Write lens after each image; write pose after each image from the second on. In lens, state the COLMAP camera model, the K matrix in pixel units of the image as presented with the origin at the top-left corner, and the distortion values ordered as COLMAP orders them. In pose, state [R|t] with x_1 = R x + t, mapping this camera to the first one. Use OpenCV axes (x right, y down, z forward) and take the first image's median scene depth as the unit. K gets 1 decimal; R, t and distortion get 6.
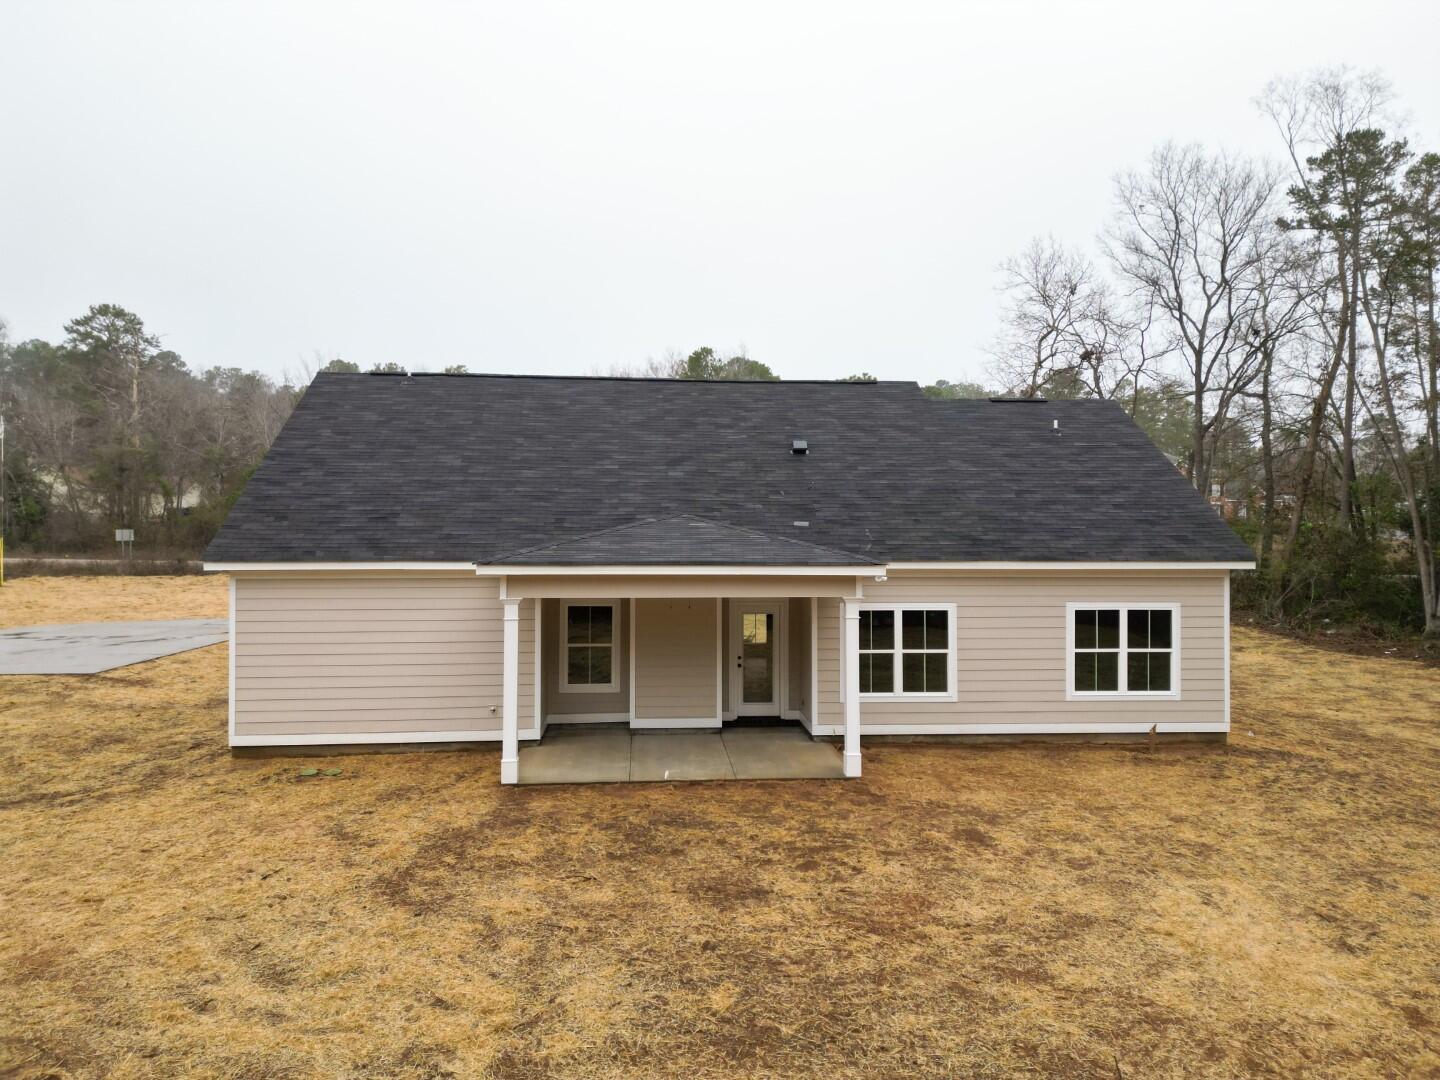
lens RADIAL K [[940.2, 0, 720.0], [0, 940.2, 540.0], [0, 0, 1]] dist [0.052420, -0.034493]
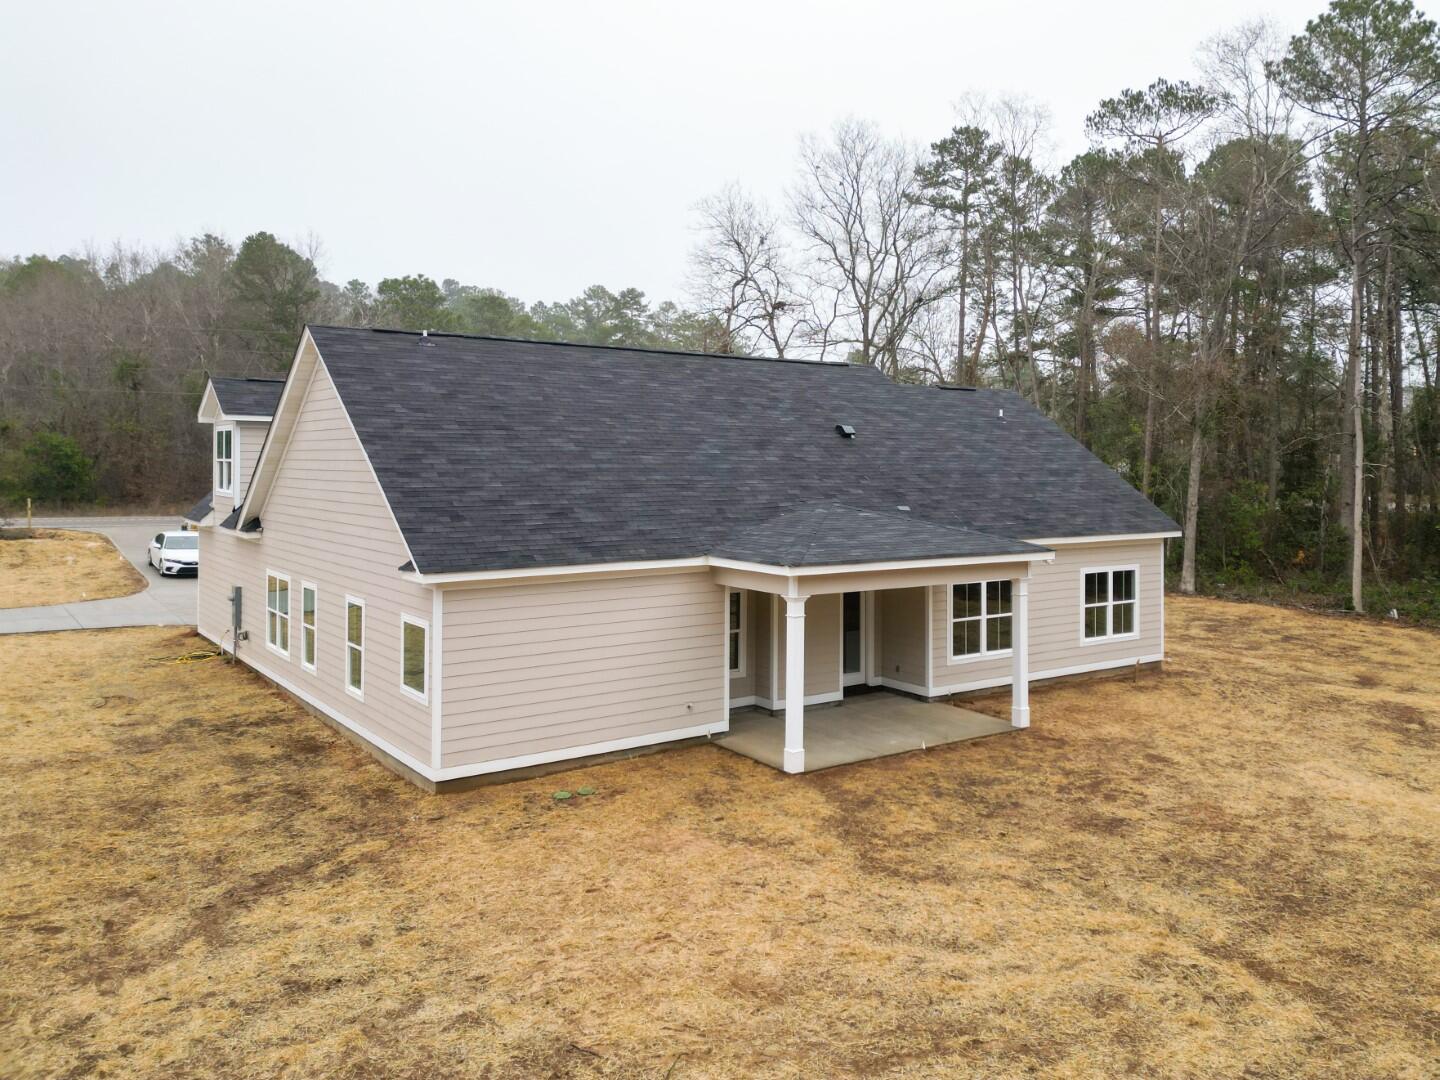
lens RADIAL K [[1117.0, 0, 722.5], [0, 1117.0, 452.4], [0, 0, 1]] dist [0.072196, -0.050011]
pose [[0.854687, 0.001950, 0.519141, -0.826392], [-0.000479, 0.999995, -0.002967, -0.083694], [-0.519144, 0.002287, 0.854684, -0.024509]]
